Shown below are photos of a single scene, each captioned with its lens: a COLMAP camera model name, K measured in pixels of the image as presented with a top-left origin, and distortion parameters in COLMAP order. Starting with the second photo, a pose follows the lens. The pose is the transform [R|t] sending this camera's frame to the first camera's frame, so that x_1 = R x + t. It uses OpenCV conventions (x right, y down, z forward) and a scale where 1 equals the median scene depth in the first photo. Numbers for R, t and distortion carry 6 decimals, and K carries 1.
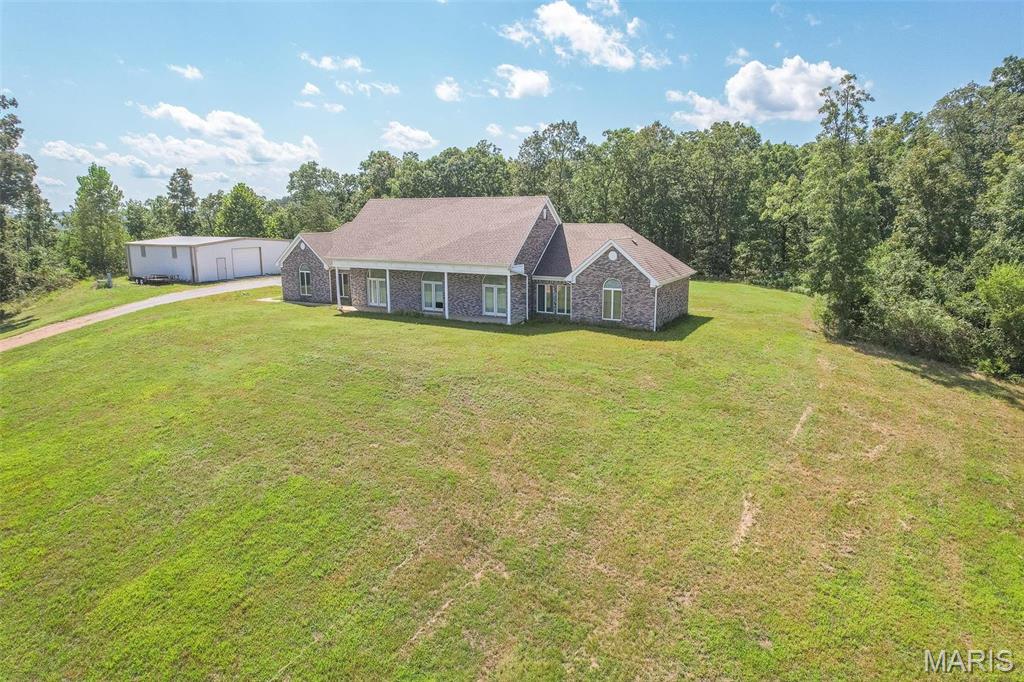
lens RADIAL K [[648.5, 0, 514.4], [0, 648.5, 350.1], [0, 0, 1]] dist [-0.070959, 0.060052]
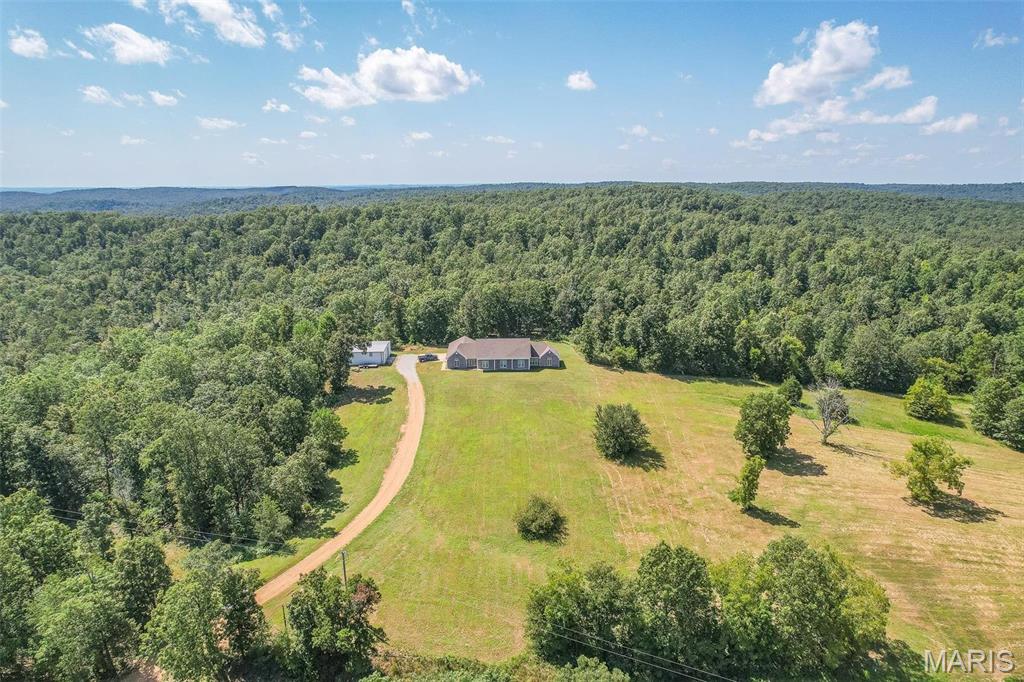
lens RADIAL K [[645.8, 0, 518.0], [0, 645.8, 371.5], [0, 0, 1]] dist [-0.072849, 0.060686]
pose [[0.853108, -0.148544, 0.500142, -2.355244], [0.107221, 0.988068, 0.110570, -0.540225], [-0.510599, -0.040703, 0.858855, -2.849642]]
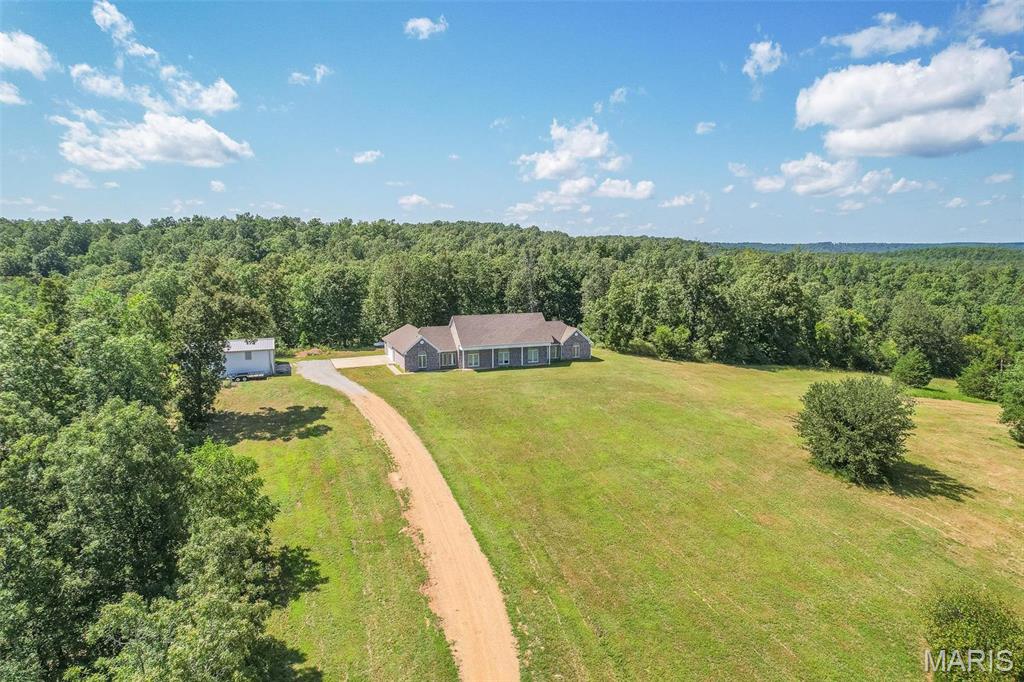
lens RADIAL K [[648.5, 0, 514.4], [0, 648.5, 350.1], [0, 0, 1]] dist [-0.070959, 0.060052]
pose [[0.638828, -0.117805, 0.760276, -2.094641], [0.155068, 0.987642, 0.022738, -0.178348], [-0.753560, 0.103368, 0.649202, -0.580625]]
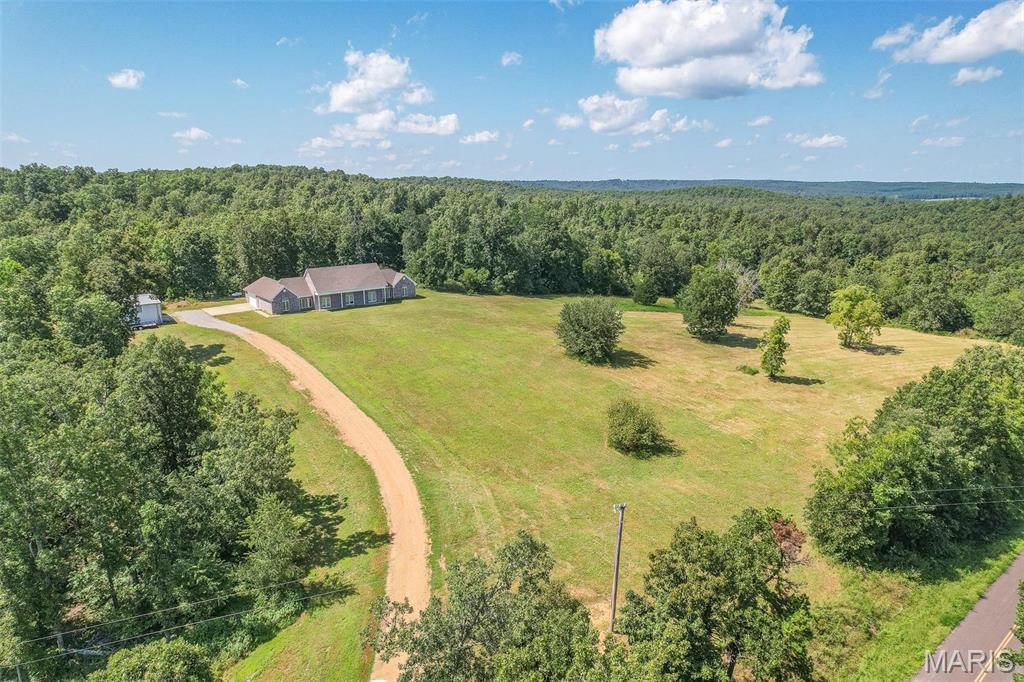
lens RADIAL K [[648.5, 0, 514.4], [0, 648.5, 350.1], [0, 0, 1]] dist [-0.070959, 0.060052]
pose [[0.387445, -0.227552, 0.893368, -2.878652], [0.190846, 0.967864, 0.163759, -0.226789], [-0.901922, 0.107048, 0.418422, -1.006361]]
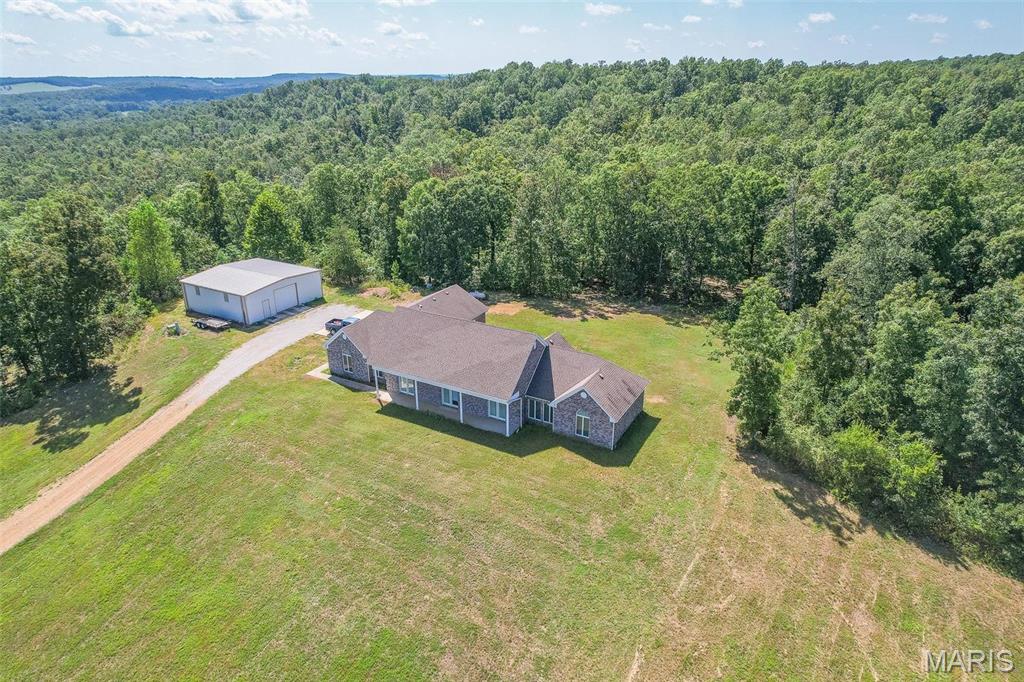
lens RADIAL K [[648.5, 0, 514.4], [0, 648.5, 350.1], [0, 0, 1]] dist [-0.070959, 0.060052]
pose [[0.999997, 0.000909, -0.002409, 0.009024], [-0.000405, 0.979536, 0.201271, -0.506260], [0.002543, -0.201269, 0.979533, -0.314484]]
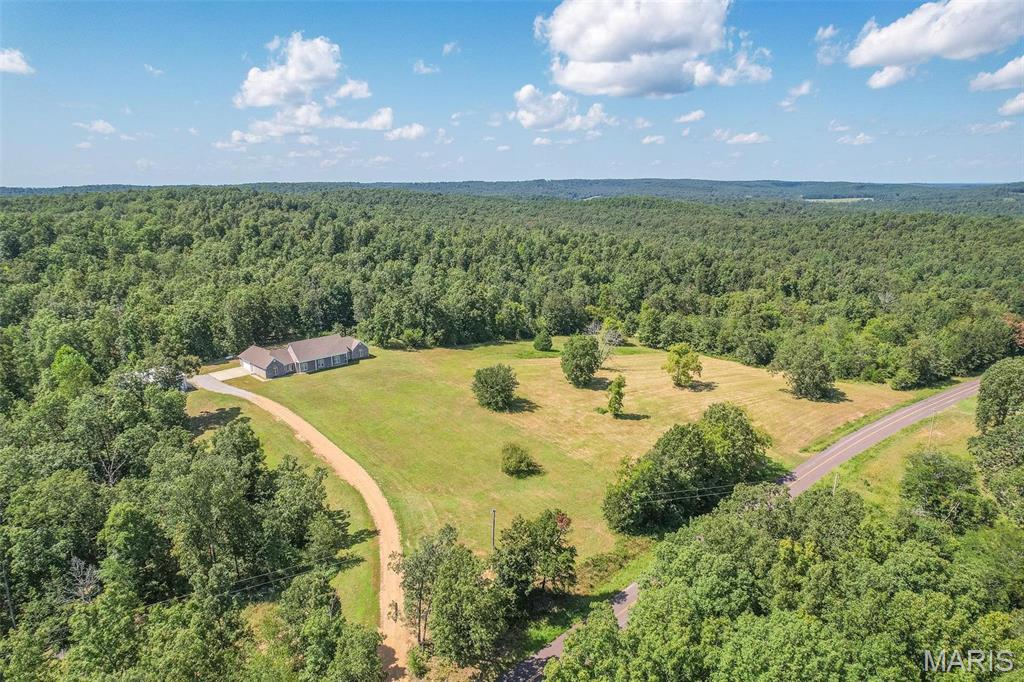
lens RADIAL K [[648.5, 0, 514.4], [0, 648.5, 350.1], [0, 0, 1]] dist [-0.070959, 0.060052]
pose [[0.284380, -0.243146, 0.927366, -3.976455], [0.199335, 0.961161, 0.190879, -0.785495], [-0.937760, 0.130575, 0.321802, -1.622858]]
